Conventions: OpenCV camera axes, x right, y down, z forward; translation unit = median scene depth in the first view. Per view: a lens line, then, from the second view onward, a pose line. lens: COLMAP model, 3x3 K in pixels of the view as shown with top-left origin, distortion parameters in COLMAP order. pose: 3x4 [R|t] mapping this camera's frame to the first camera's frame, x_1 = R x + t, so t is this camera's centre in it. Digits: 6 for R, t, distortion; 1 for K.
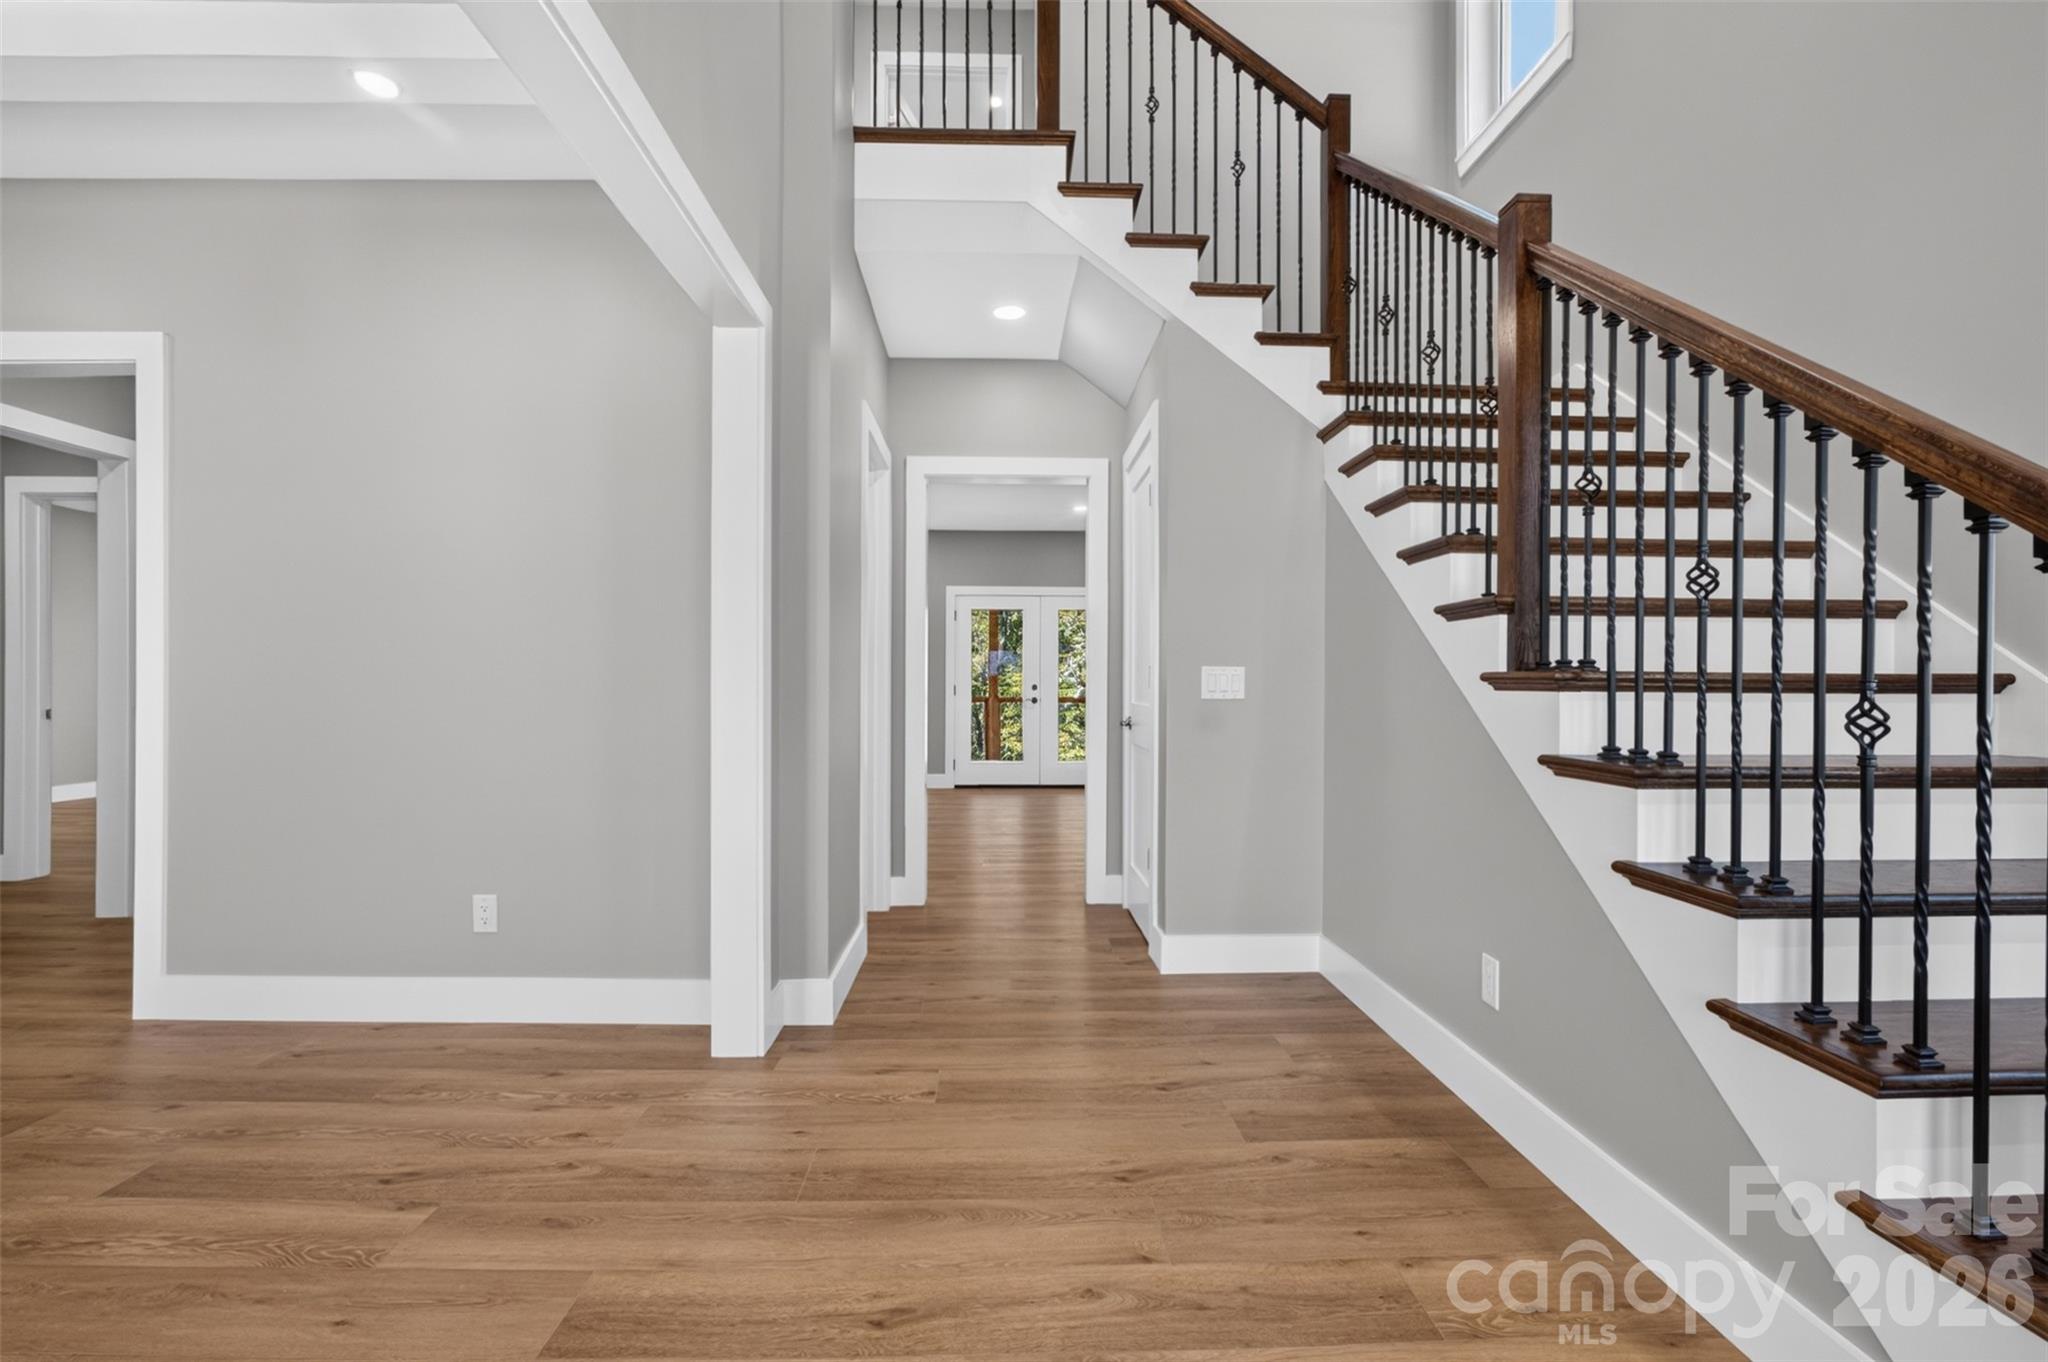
lens RADIAL K [[943.8, 0, 1024.0], [0, 943.8, 681.0], [0, 0, 1]] dist [-0.028391, -0.000144]
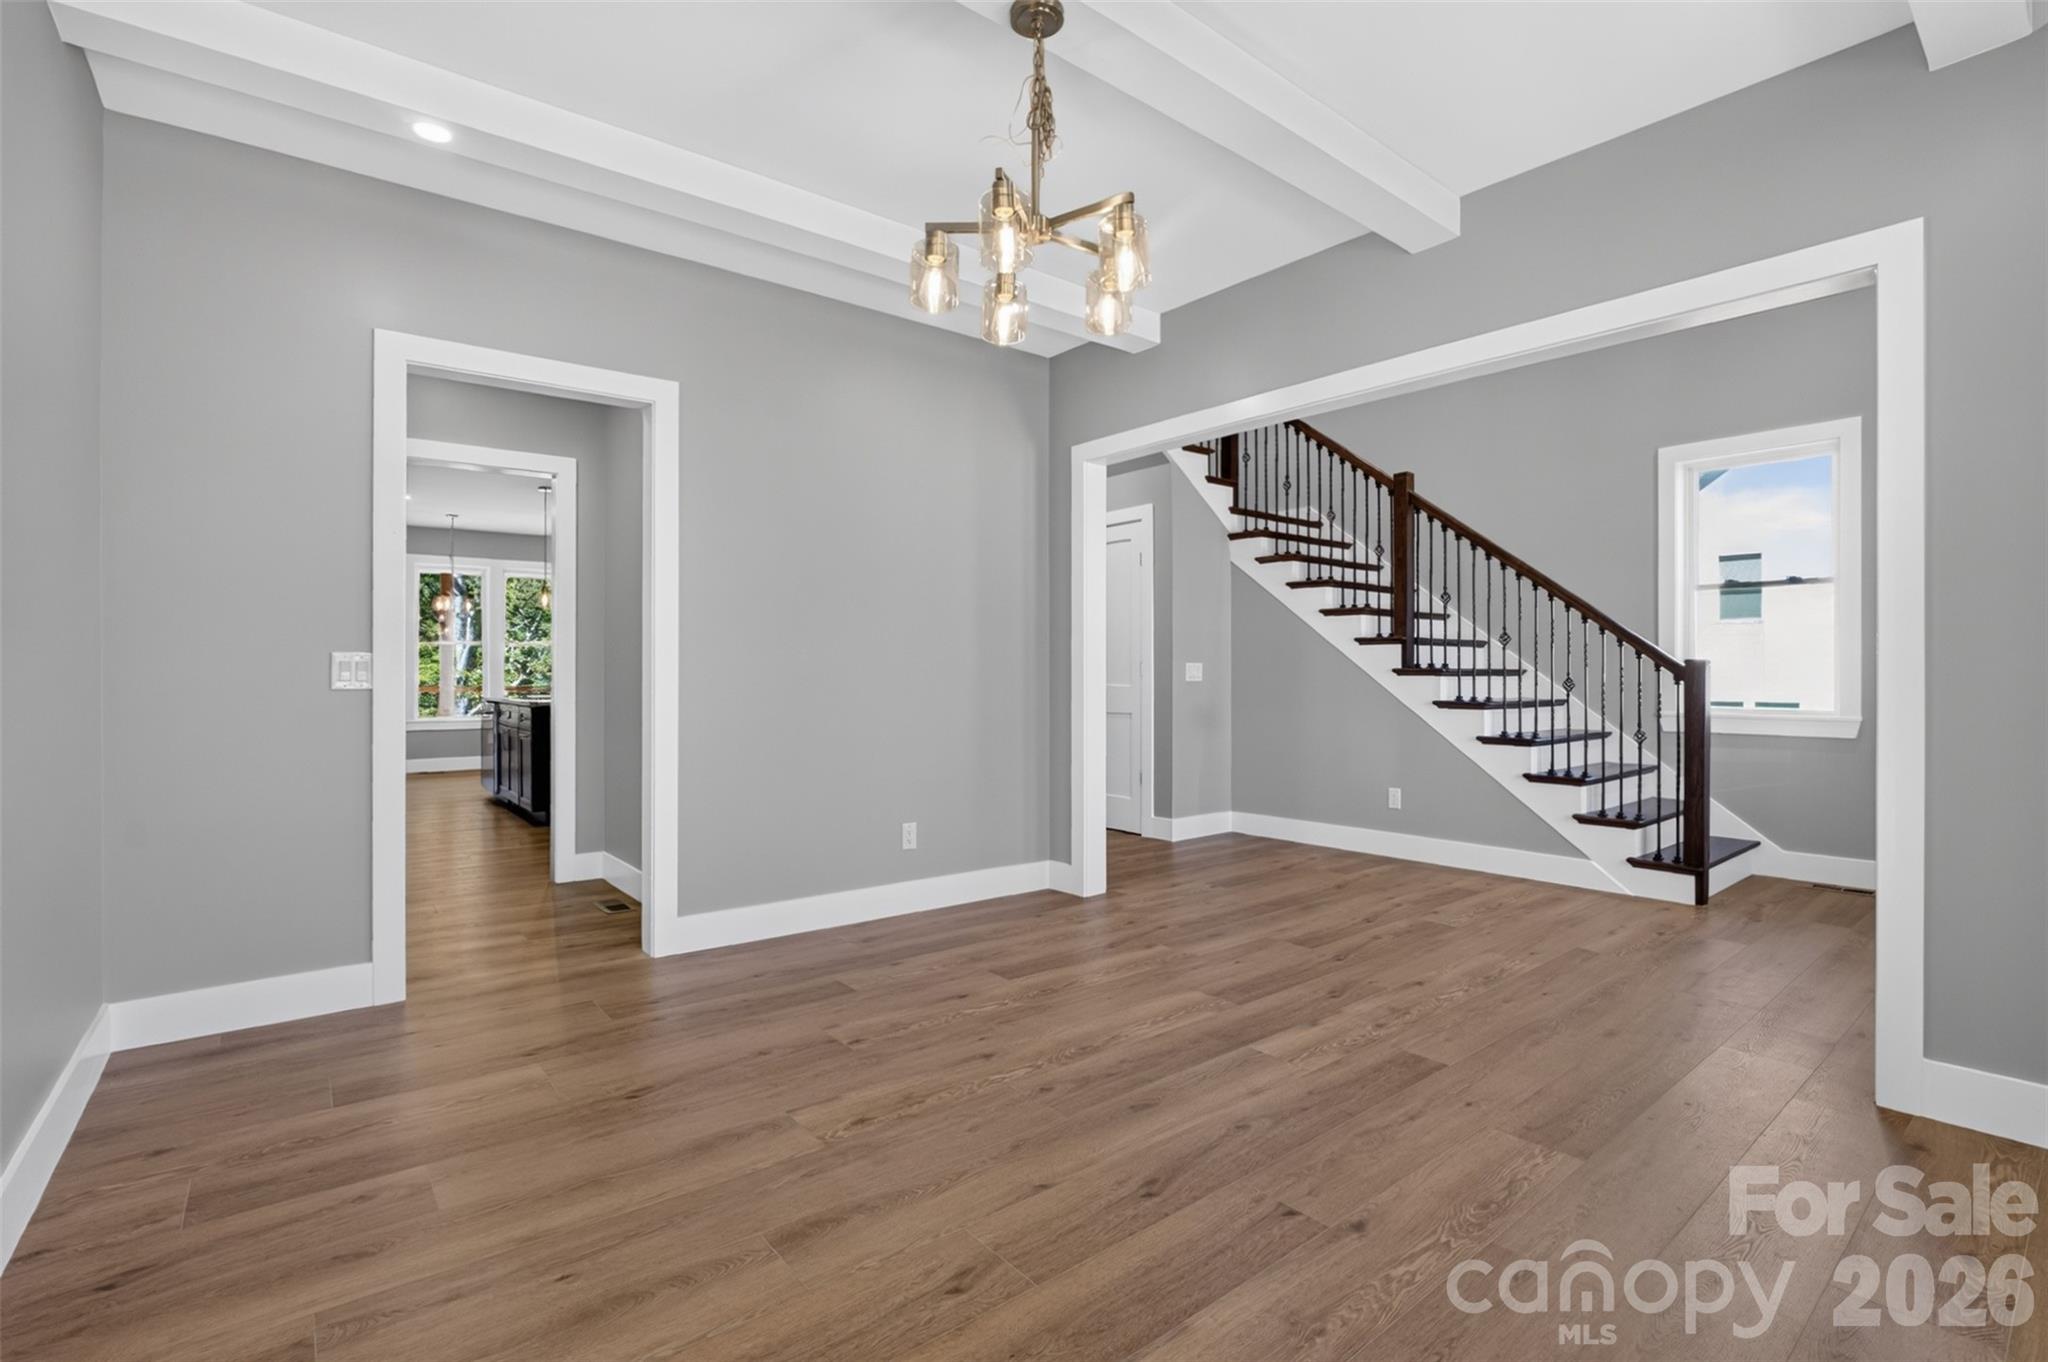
lens RADIAL K [[965.7, 0, 1024.0], [0, 965.7, 681.0], [0, 0, 1]] dist [-0.014387, -0.000749]
pose [[0.793399, -0.006431, 0.608669, -1.712563], [0.002088, 0.999967, 0.007843, 0.001055], [-0.608699, -0.004952, 0.793386, -0.351178]]
